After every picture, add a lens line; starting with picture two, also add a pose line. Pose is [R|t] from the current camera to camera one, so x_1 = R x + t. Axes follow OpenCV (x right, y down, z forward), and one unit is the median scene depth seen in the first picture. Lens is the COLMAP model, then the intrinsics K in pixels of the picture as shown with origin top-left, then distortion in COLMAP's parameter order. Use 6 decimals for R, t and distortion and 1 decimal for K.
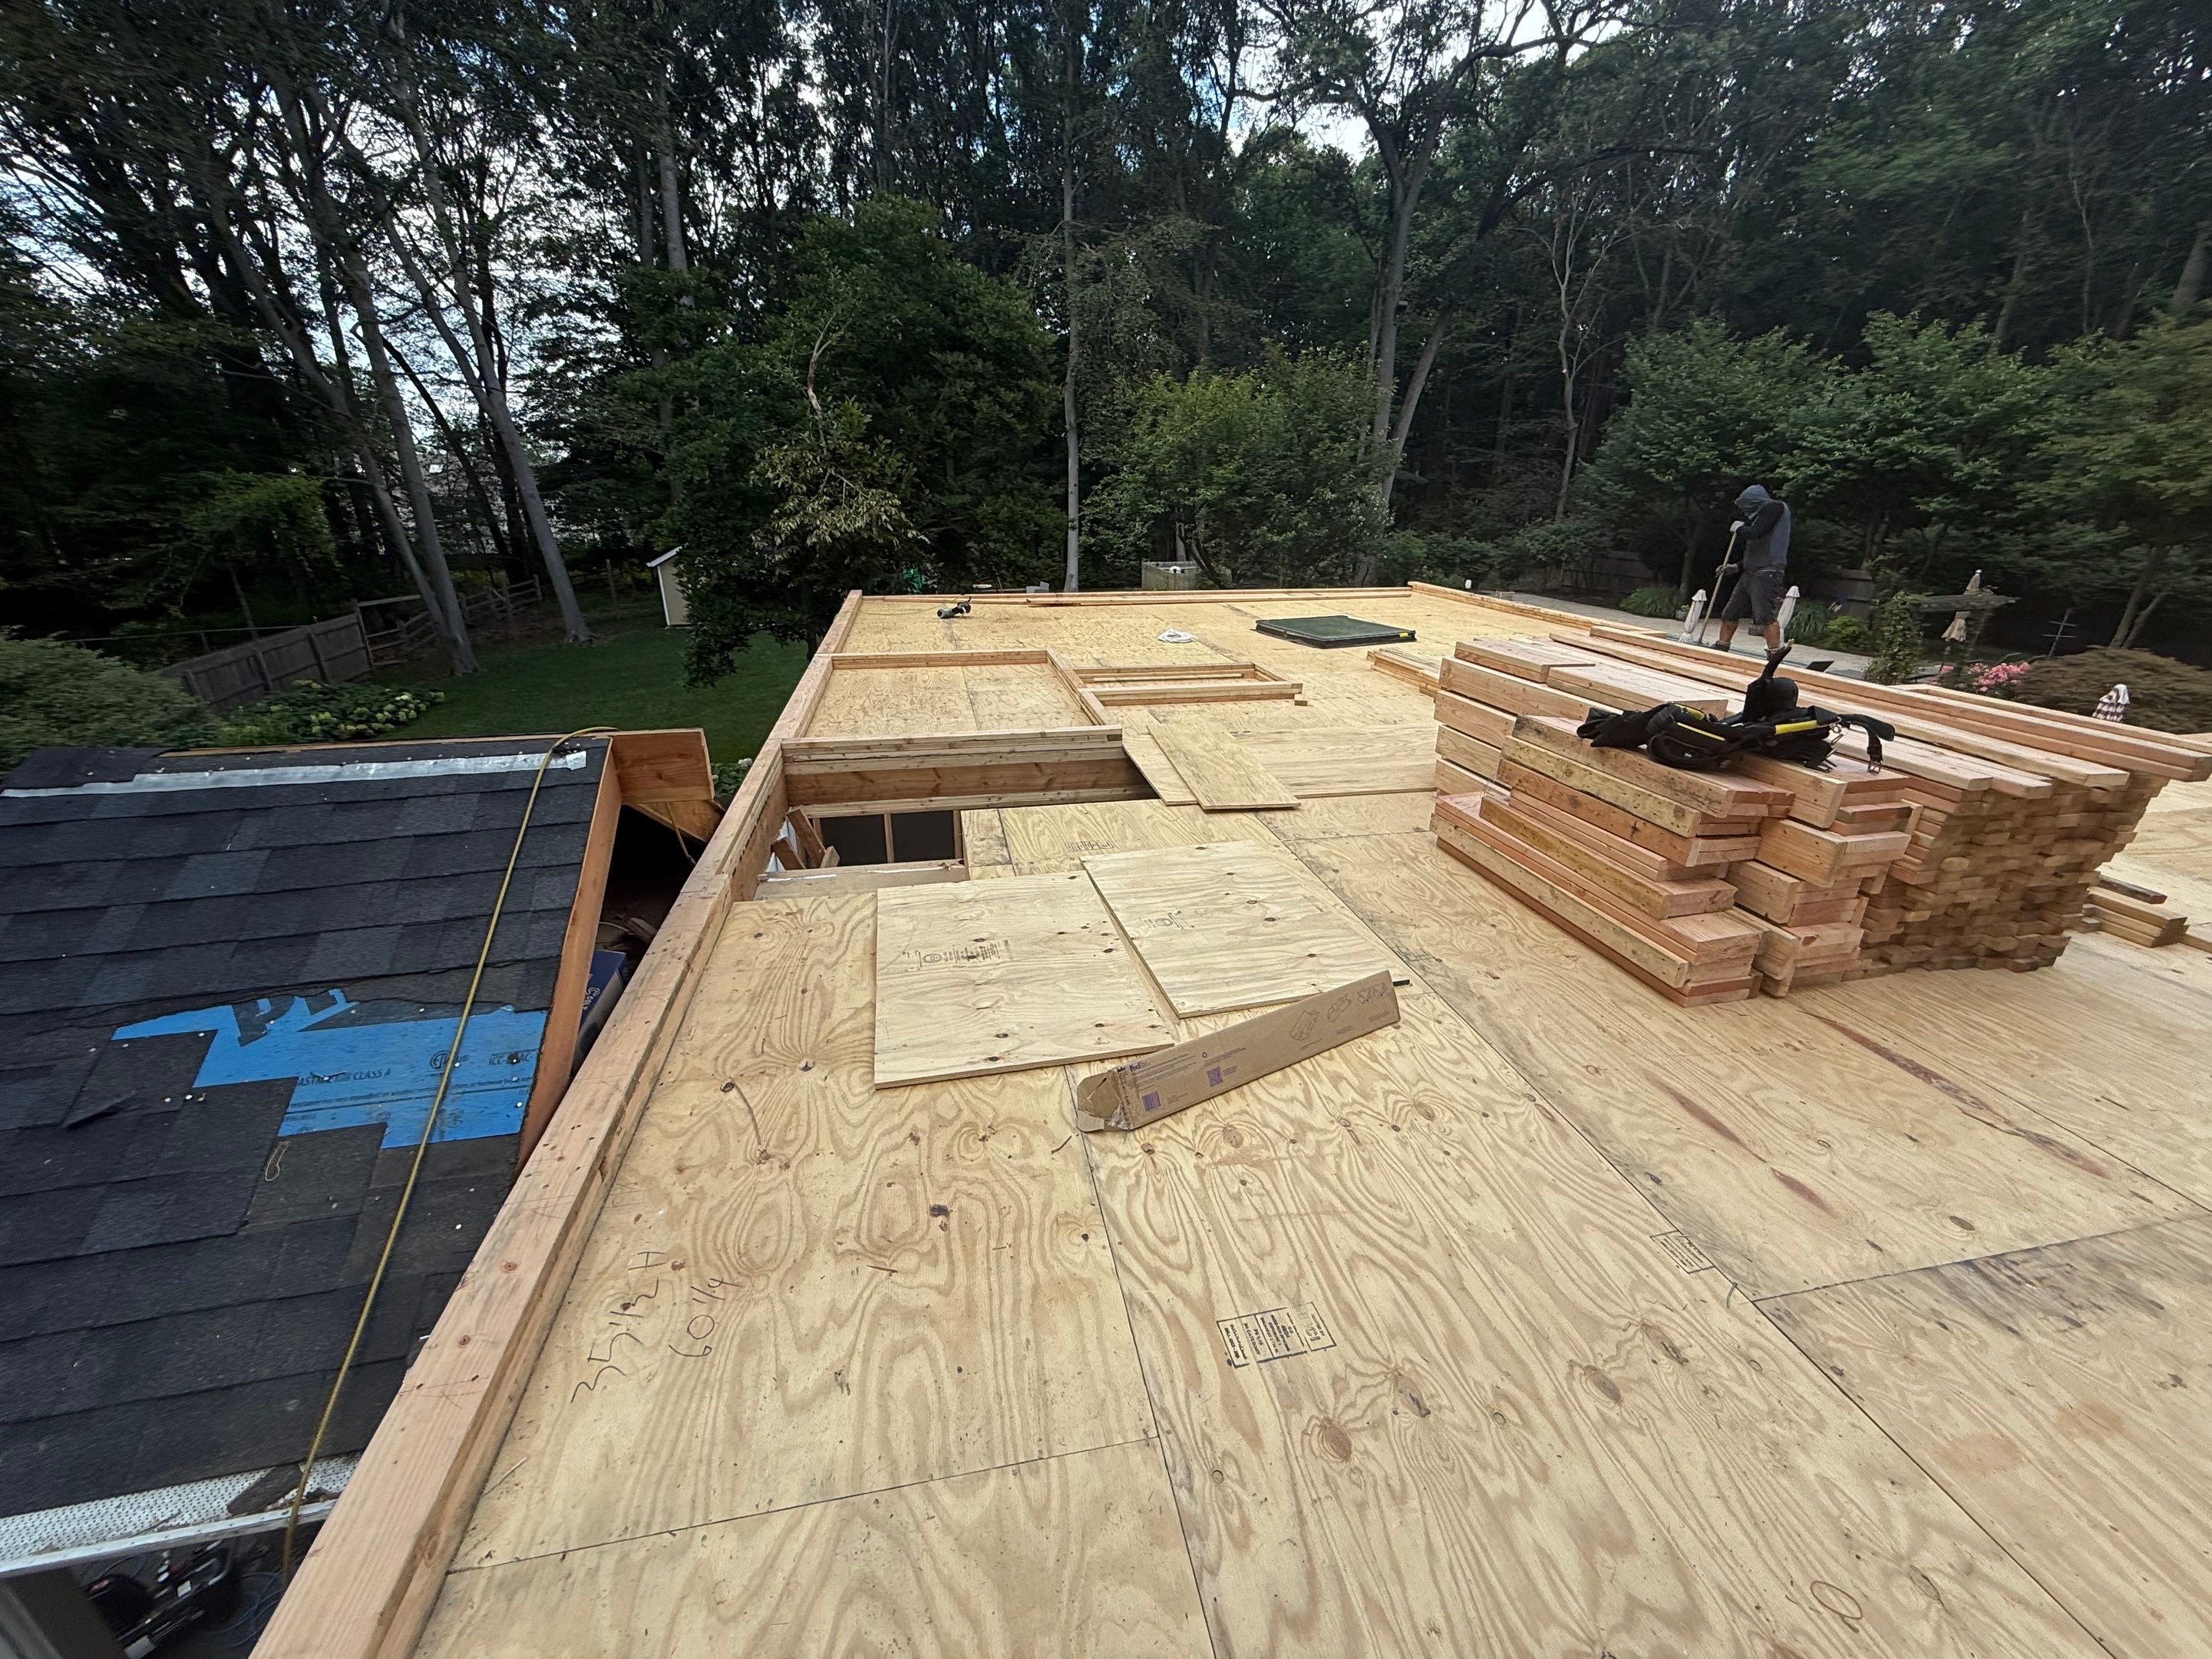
lens RADIAL K [[882.7, 0, 1099.1], [0, 882.7, 831.8], [0, 0, 1]] dist [-0.000054, 0.000390]
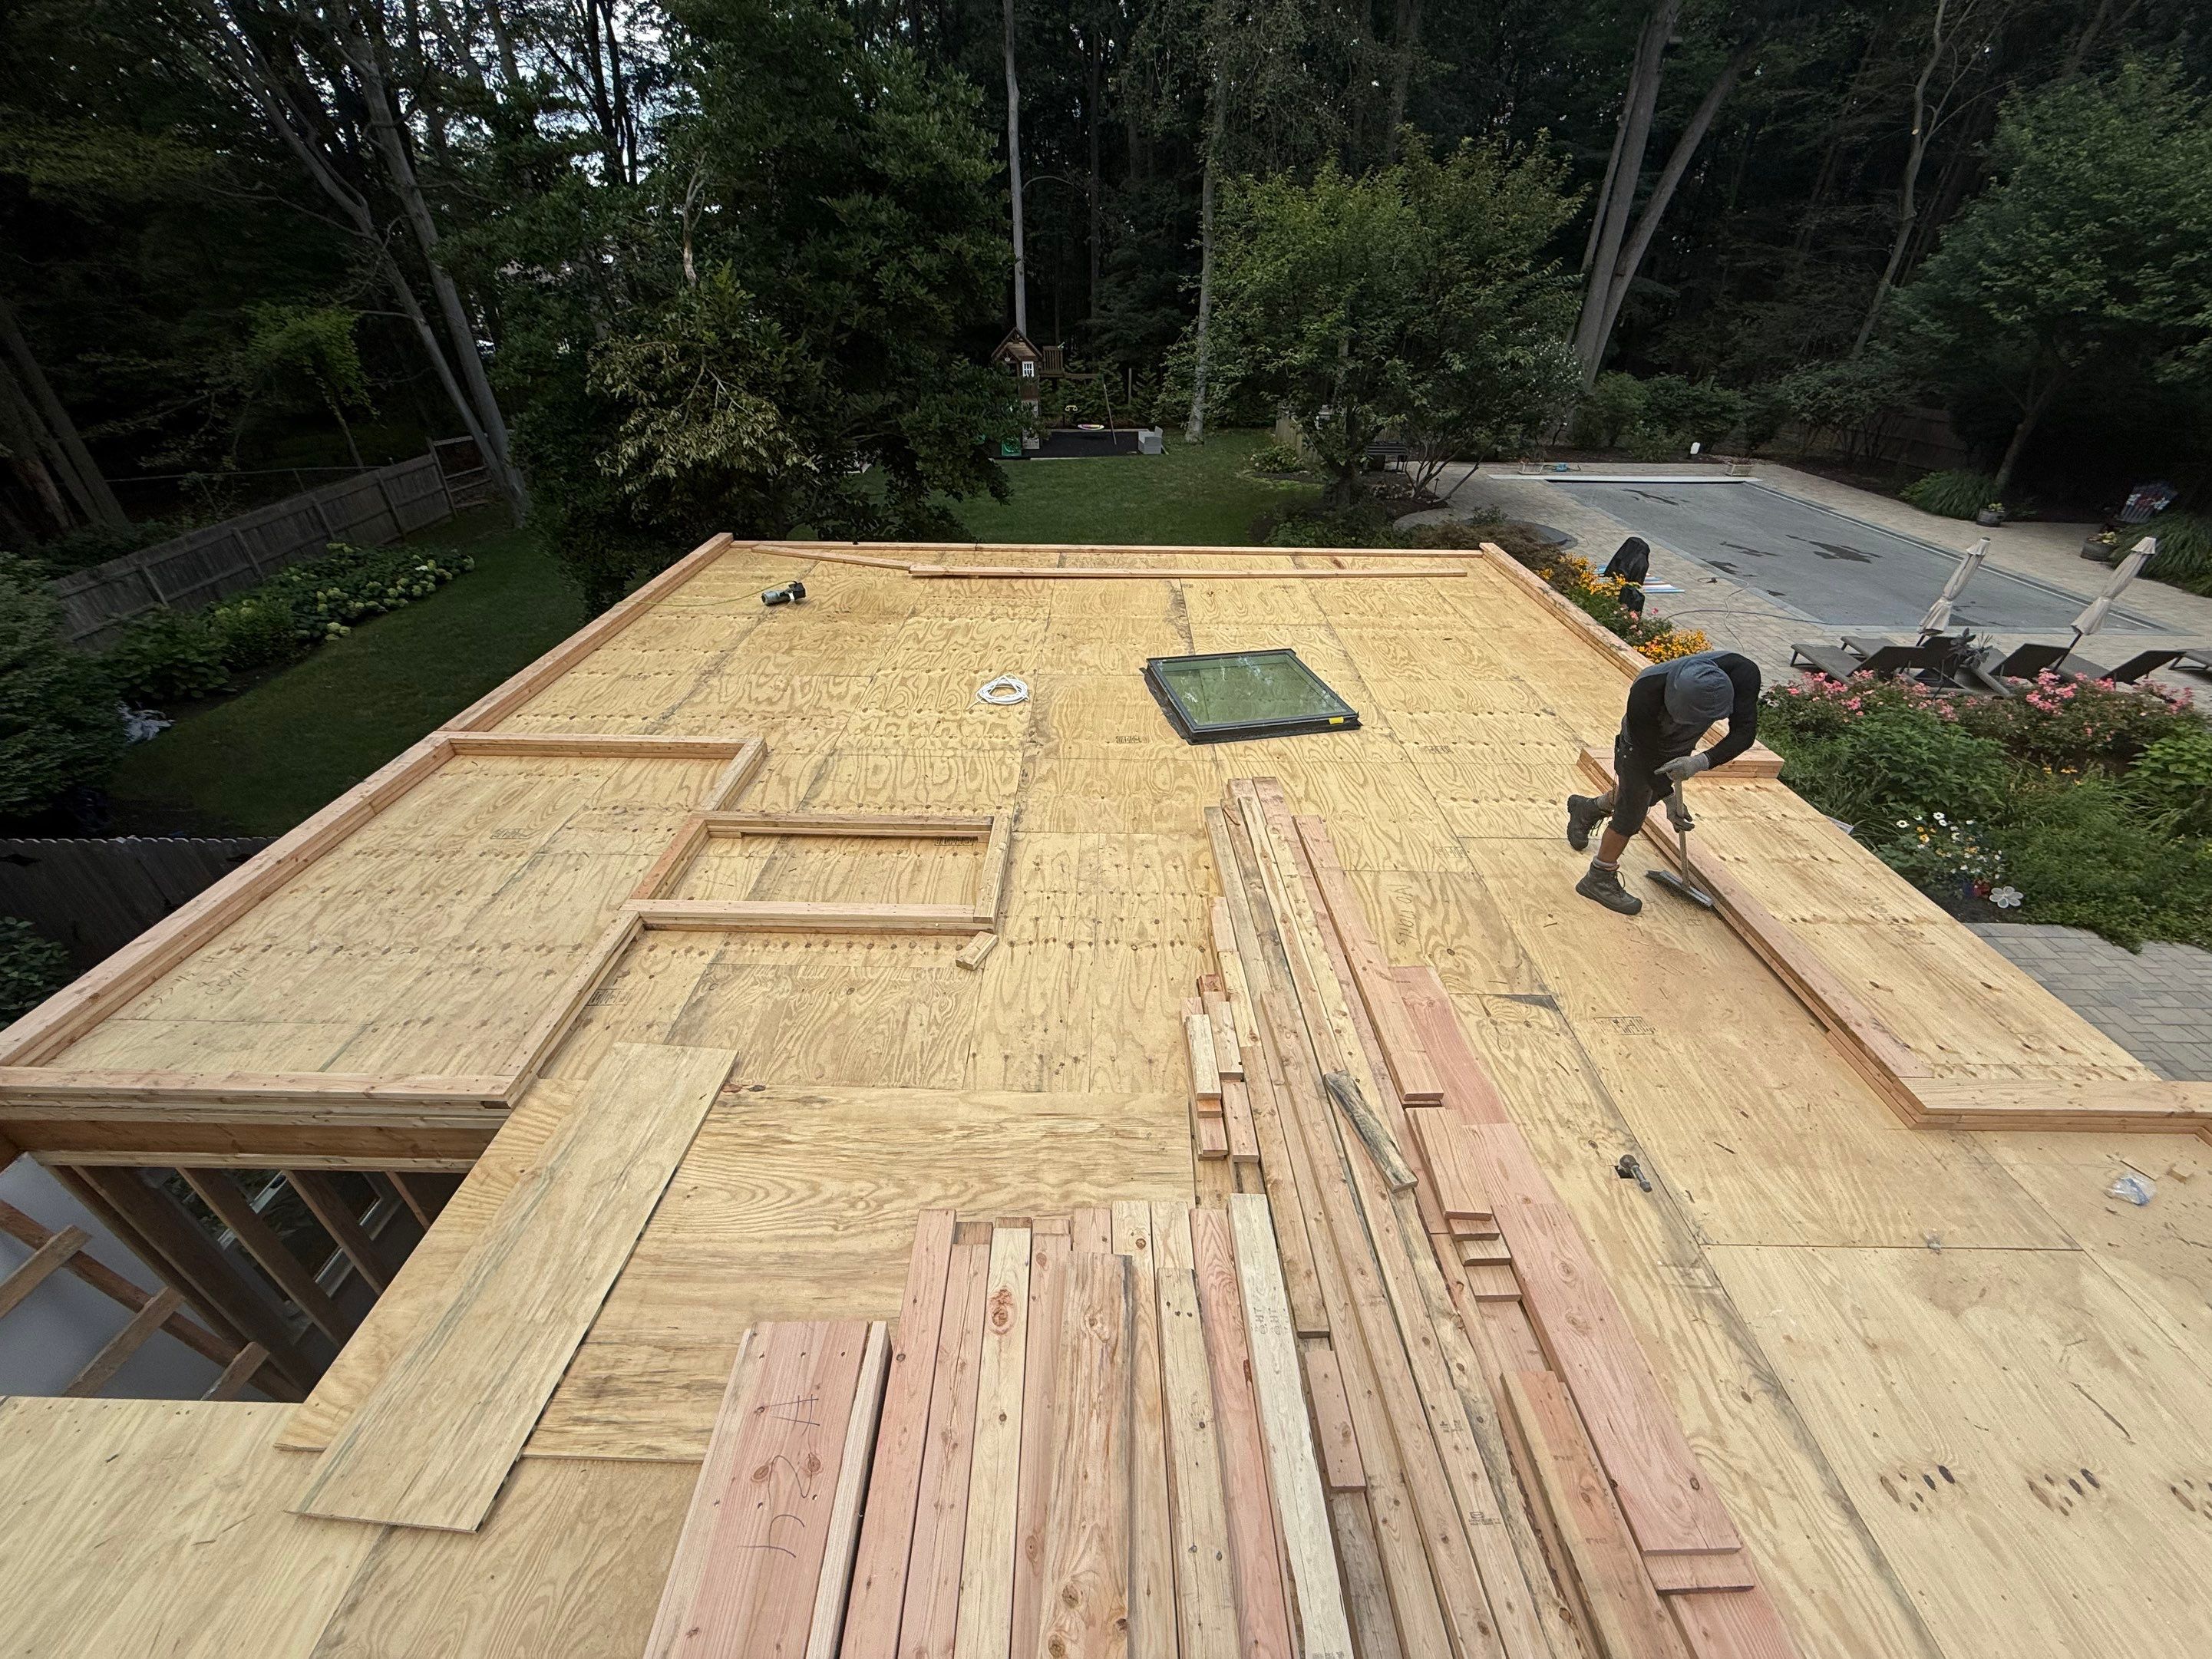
lens RADIAL K [[882.7, 0, 1099.1], [0, 882.7, 831.8], [0, 0, 1]] dist [-0.000054, 0.000390]
pose [[0.978786, 0.113406, -0.170640, 0.133274], [-0.078219, 0.976593, 0.200370, -0.117641], [0.189369, -0.182772, 0.964745, 0.146979]]
